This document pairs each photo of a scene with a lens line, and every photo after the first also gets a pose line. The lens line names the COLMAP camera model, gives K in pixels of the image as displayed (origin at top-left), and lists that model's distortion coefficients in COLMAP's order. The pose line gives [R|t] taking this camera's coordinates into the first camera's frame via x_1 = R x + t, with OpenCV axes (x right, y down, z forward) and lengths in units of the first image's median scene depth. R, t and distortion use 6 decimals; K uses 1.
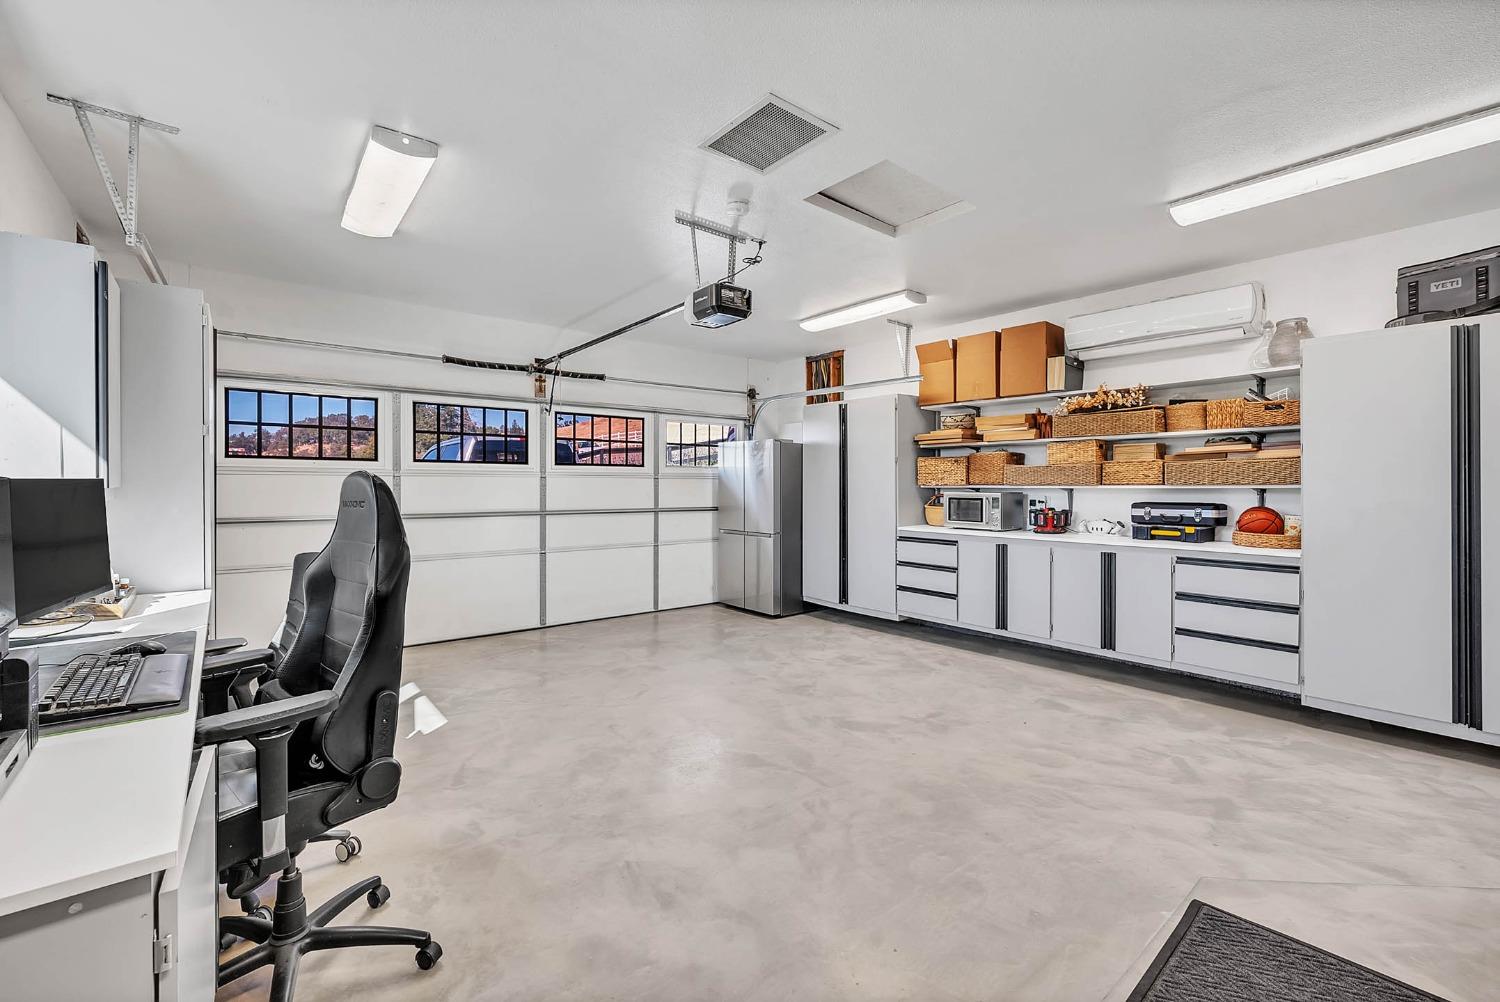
lens RADIAL K [[629.7, 0, 750.3], [0, 629.7, 471.7], [0, 0, 1]] dist [0.000612, -0.001584]
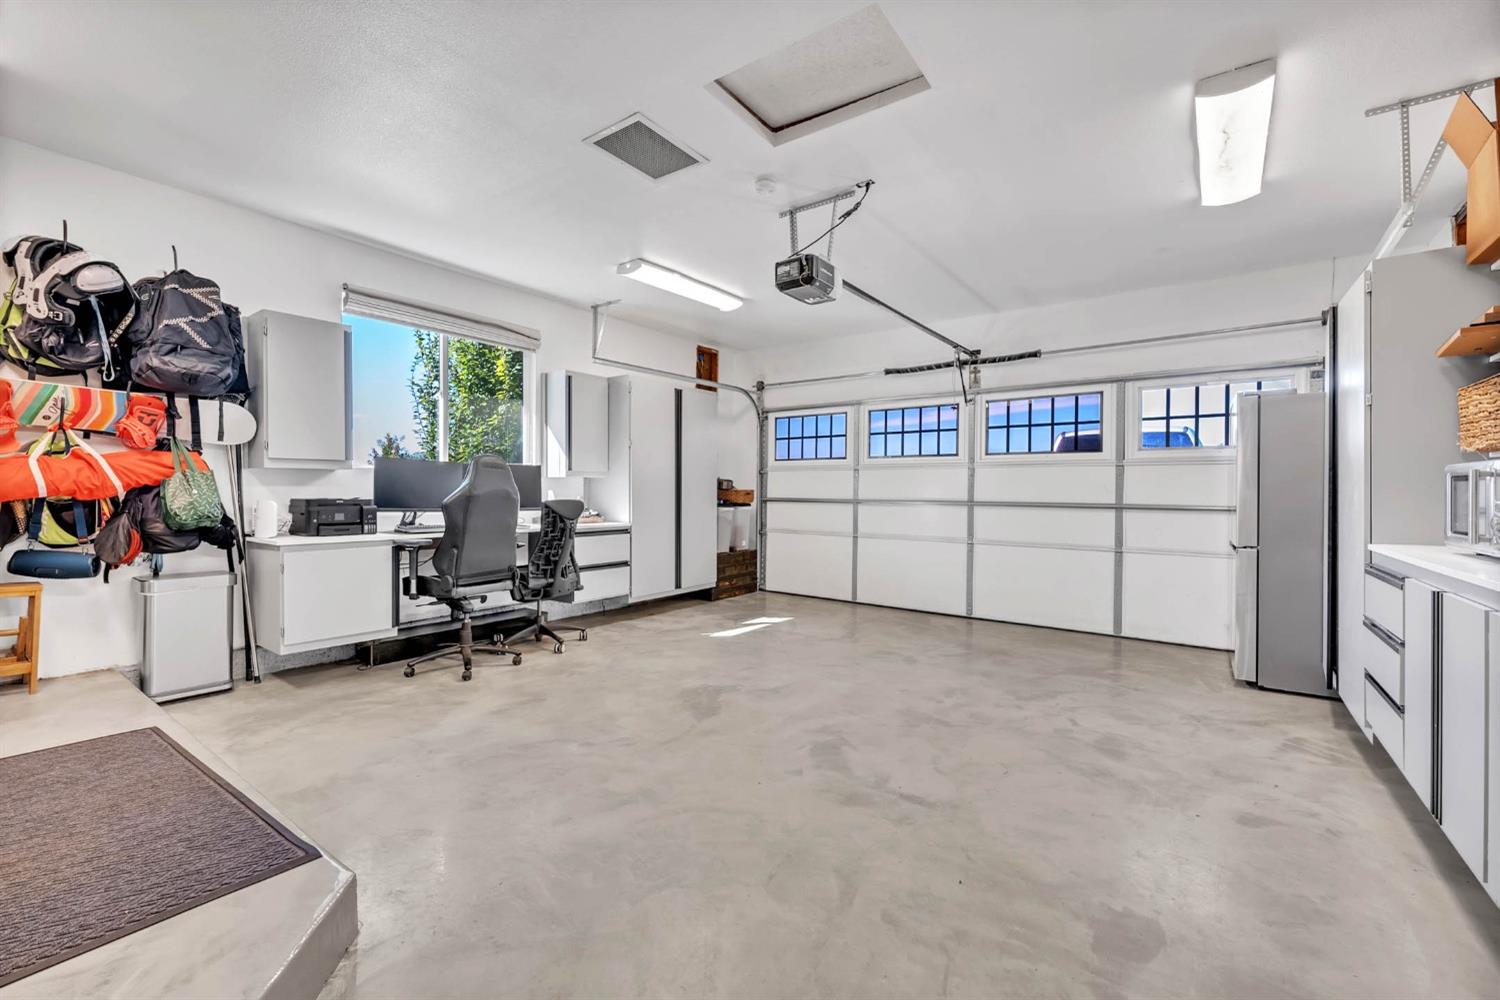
lens RADIAL K [[629.7, 0, 760.7], [0, 629.7, 506.4], [0, 0, 1]] dist [0.000612, -0.001584]
pose [[0.257290, 0.039894, -0.965510, 0.596244], [0.028985, 0.998379, 0.048977, 0.011466], [0.965899, -0.040586, 0.255717, 0.431152]]
